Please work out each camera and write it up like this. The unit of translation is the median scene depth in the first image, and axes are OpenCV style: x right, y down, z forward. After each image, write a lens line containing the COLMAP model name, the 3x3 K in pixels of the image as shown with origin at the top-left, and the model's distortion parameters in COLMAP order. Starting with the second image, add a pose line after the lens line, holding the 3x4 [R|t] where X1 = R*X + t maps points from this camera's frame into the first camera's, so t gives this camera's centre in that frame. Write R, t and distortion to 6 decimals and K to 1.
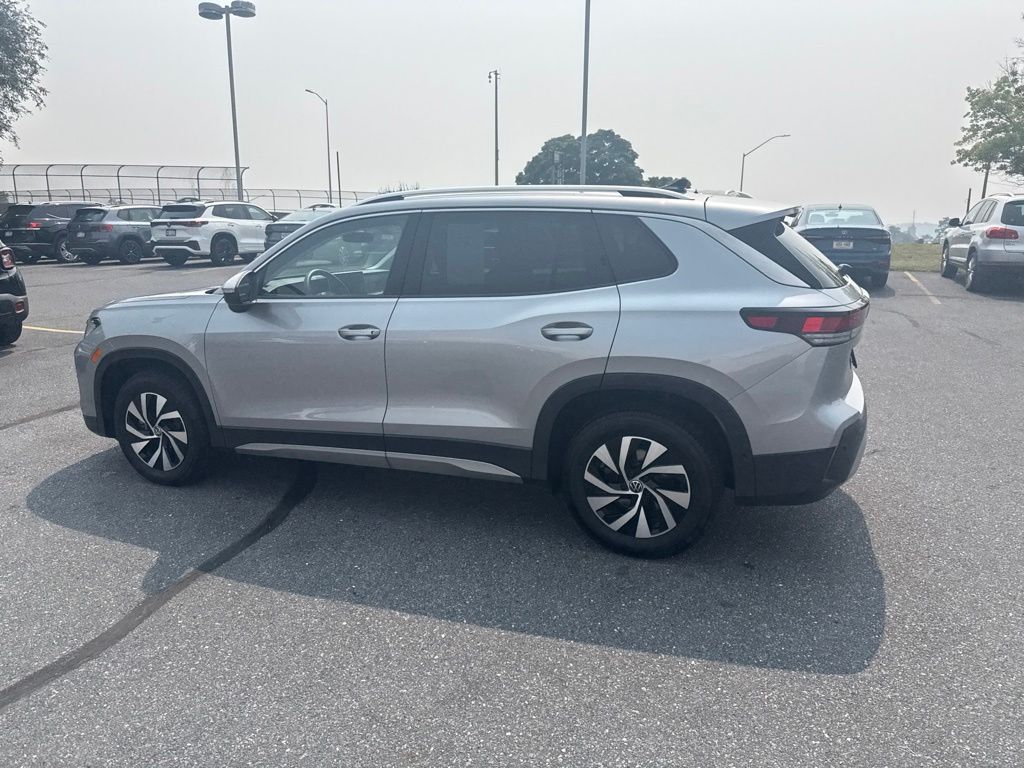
lens RADIAL K [[725.8, 0, 506.5], [0, 725.8, 388.3], [0, 0, 1]] dist [0.026757, -0.036983]
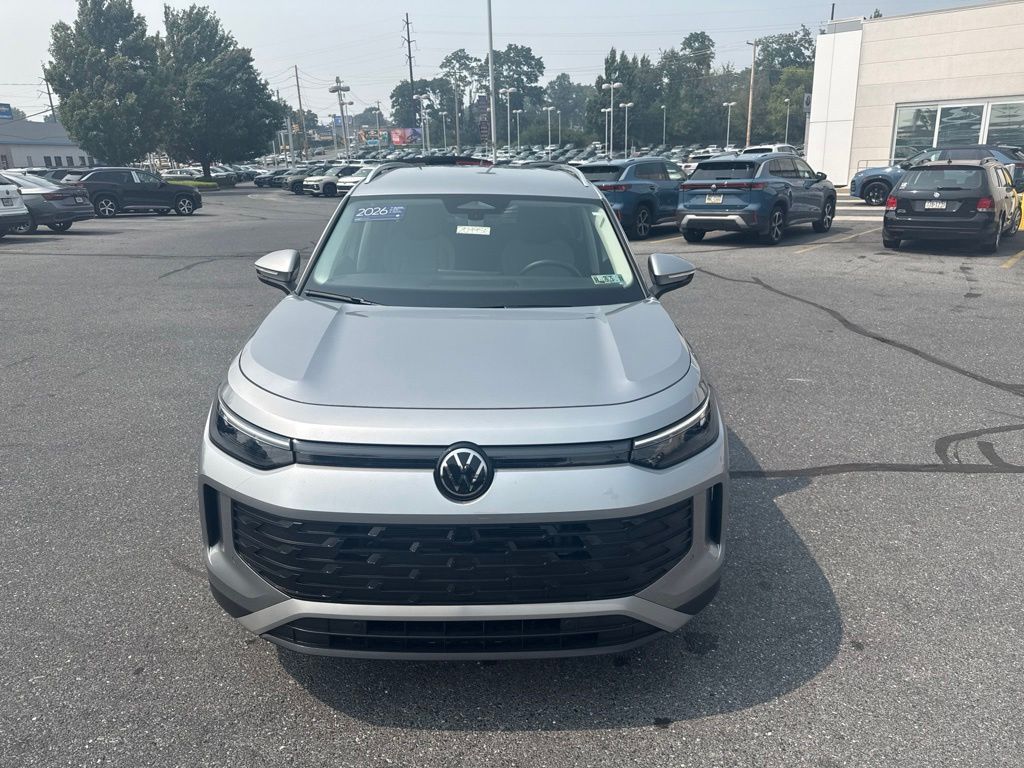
lens RADIAL K [[725.8, 0, 515.0], [0, 725.8, 387.1], [0, 0, 1]] dist [0.026757, -0.036983]
pose [[-0.398828, -0.262387, 0.878686, -1.166345], [0.212518, 0.905660, 0.366901, -0.391998], [-0.892061, 0.333067, -0.305441, 1.525799]]
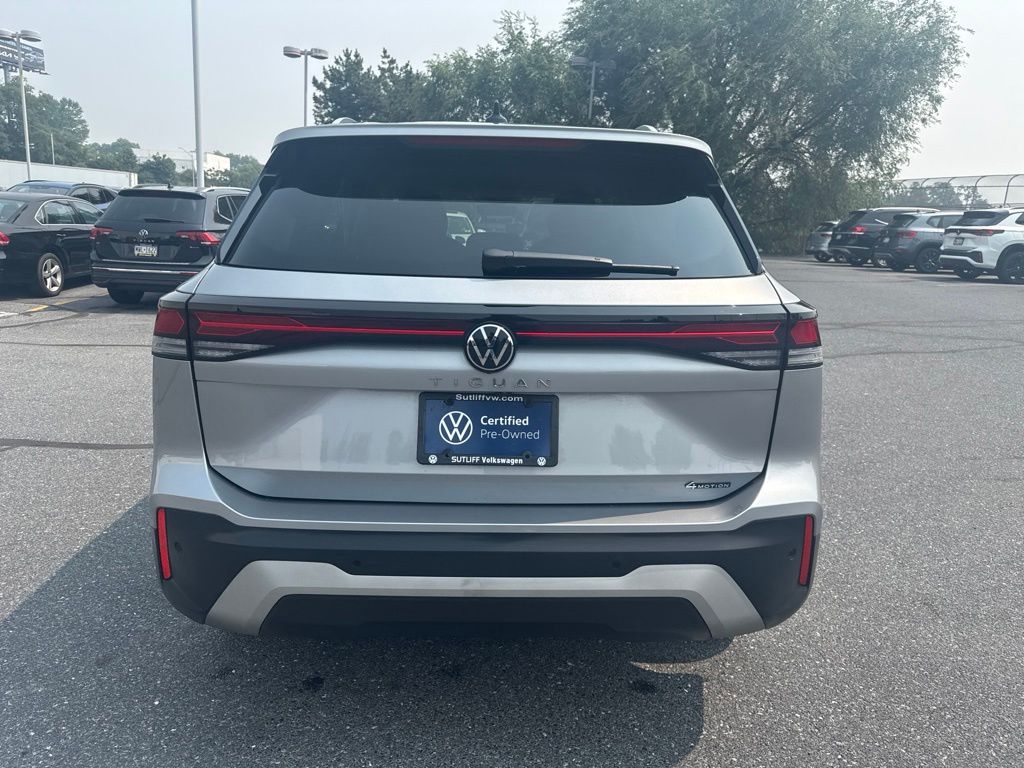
lens RADIAL K [[725.8, 0, 515.0], [0, 725.8, 387.9], [0, 0, 1]] dist [0.026757, -0.036983]
pose [[0.387630, 0.224737, -0.894000, 0.843016], [-0.243570, 0.960329, 0.135802, -0.141998], [0.889054, 0.165111, 0.426991, 0.789454]]
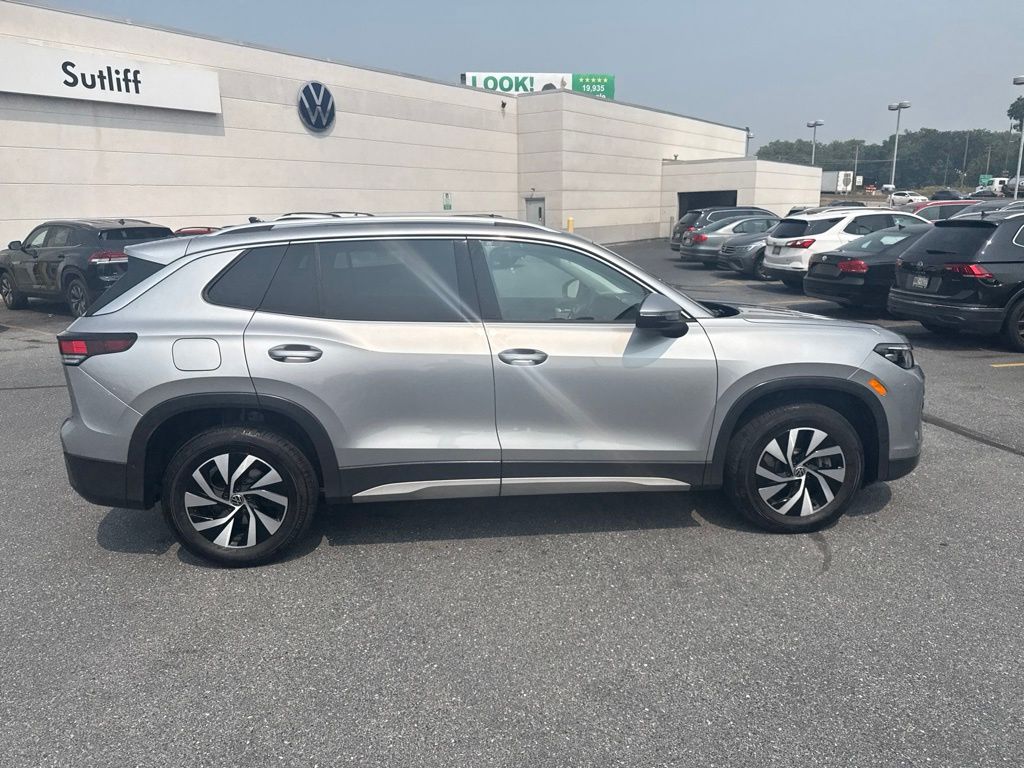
lens RADIAL K [[725.8, 0, 507.2], [0, 725.8, 381.0], [0, 0, 1]] dist [0.026757, -0.036983]
pose [[-0.885305, 0.122405, -0.448611, 0.422956], [-0.074478, 0.914955, 0.396624, -0.523677], [0.459008, 0.384545, -0.800898, 2.145680]]
